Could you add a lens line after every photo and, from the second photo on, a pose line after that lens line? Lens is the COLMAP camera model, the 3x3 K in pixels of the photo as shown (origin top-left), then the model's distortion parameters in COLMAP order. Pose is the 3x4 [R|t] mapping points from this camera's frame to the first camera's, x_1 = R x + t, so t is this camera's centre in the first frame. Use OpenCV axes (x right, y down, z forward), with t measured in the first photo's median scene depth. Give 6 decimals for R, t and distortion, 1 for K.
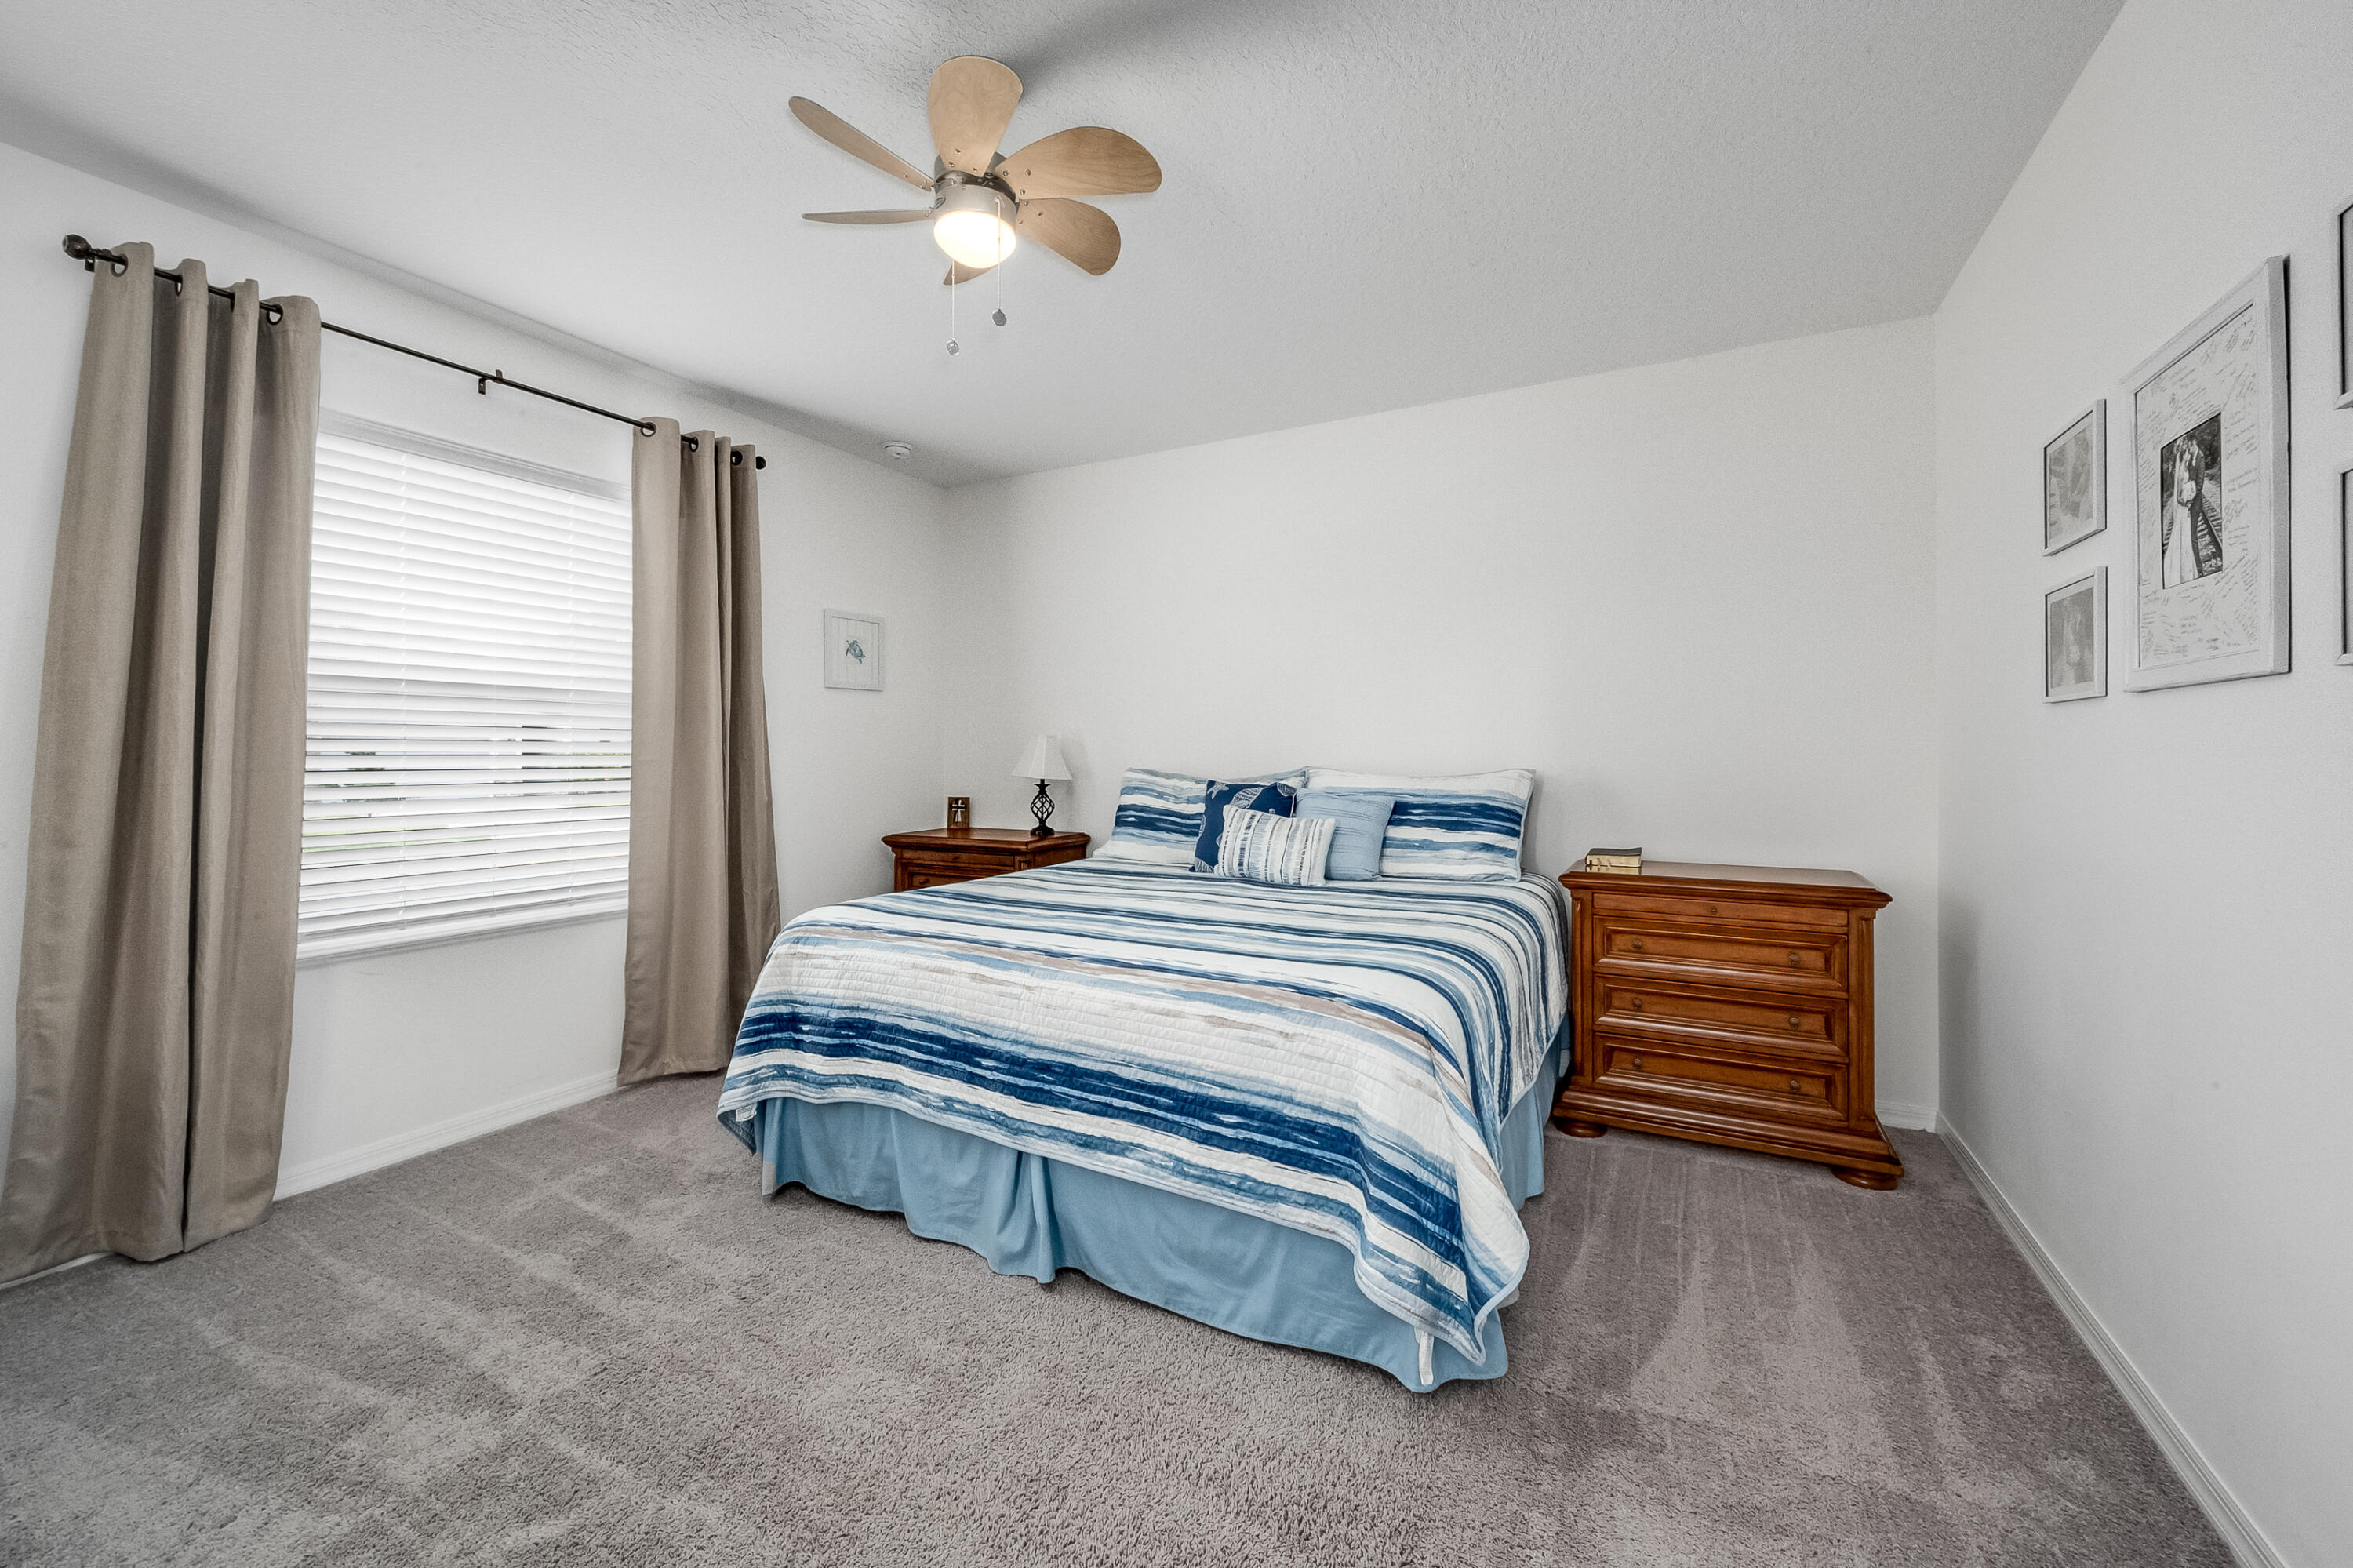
lens RADIAL K [[930.7, 0, 1172.3], [0, 930.7, 781.0], [0, 0, 1]] dist [-0.001782, -0.000441]
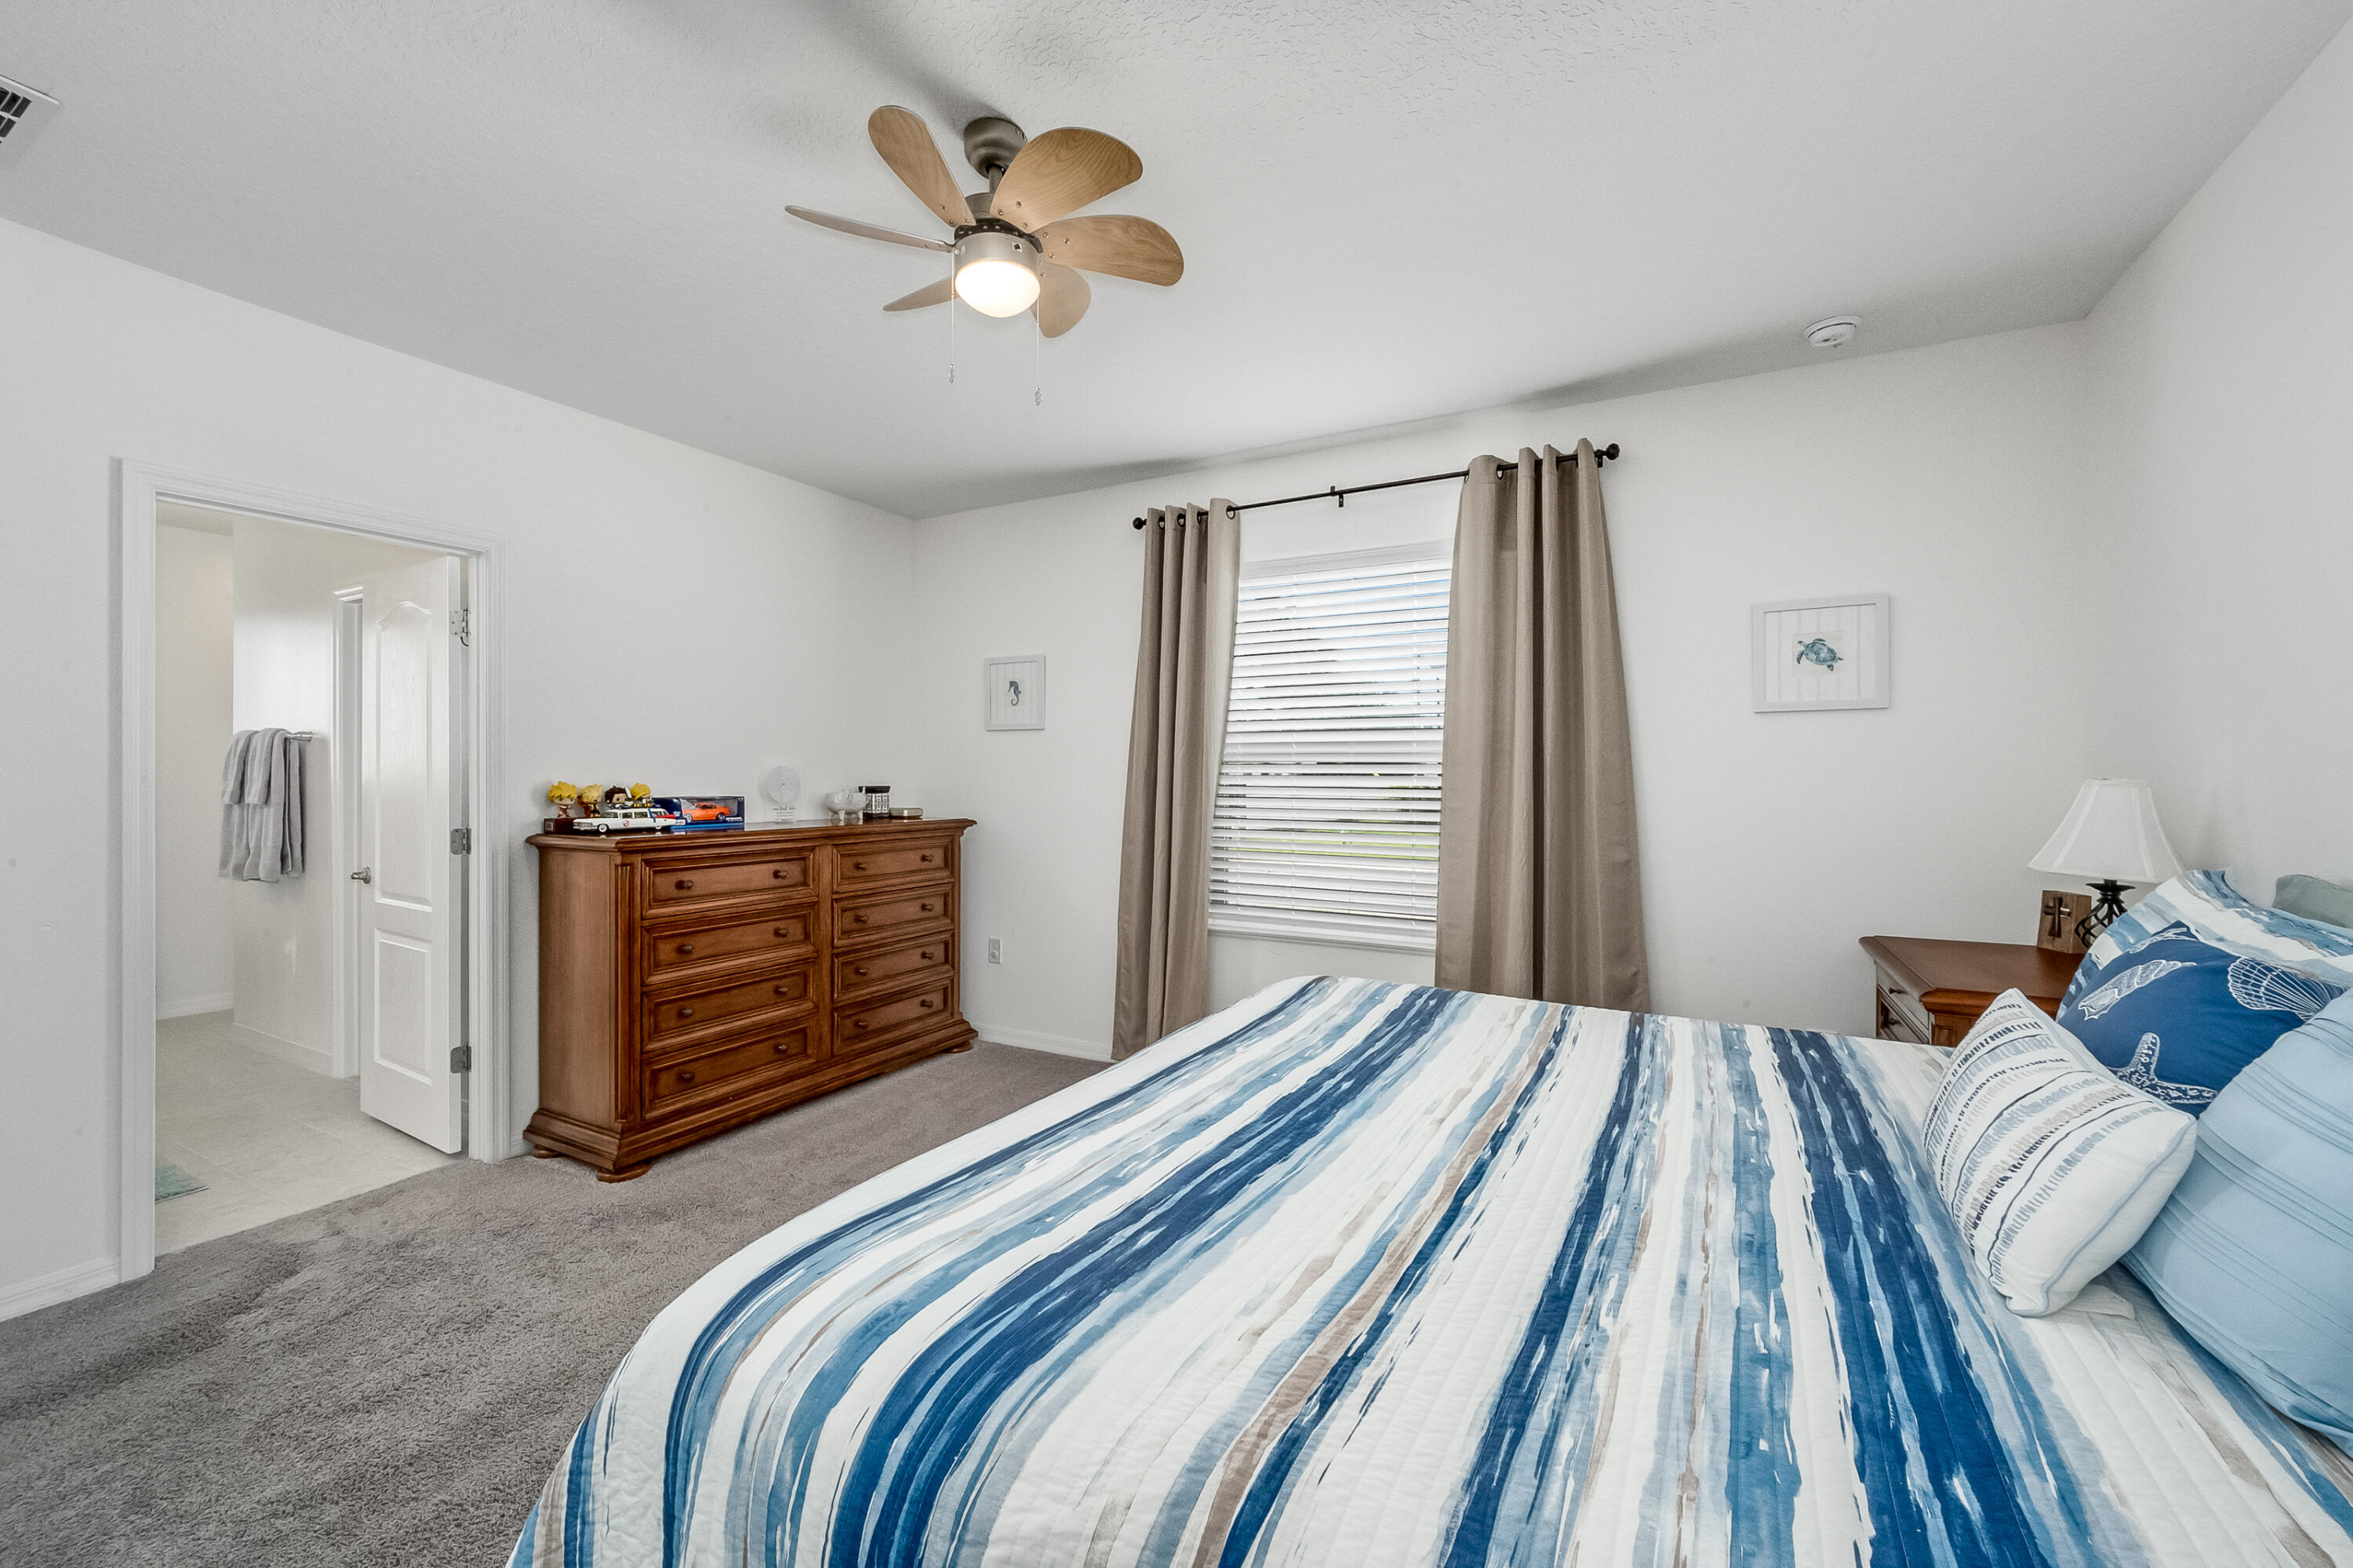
lens RADIAL K [[930.7, 0, 1172.3], [0, 930.7, 781.0], [0, 0, 1]] dist [-0.001782, -0.000441]
pose [[-0.013807, -0.000480, -0.999905, 0.440693], [-0.042219, 0.999108, 0.000104, -0.035232], [0.999013, 0.042216, -0.013815, 0.703490]]
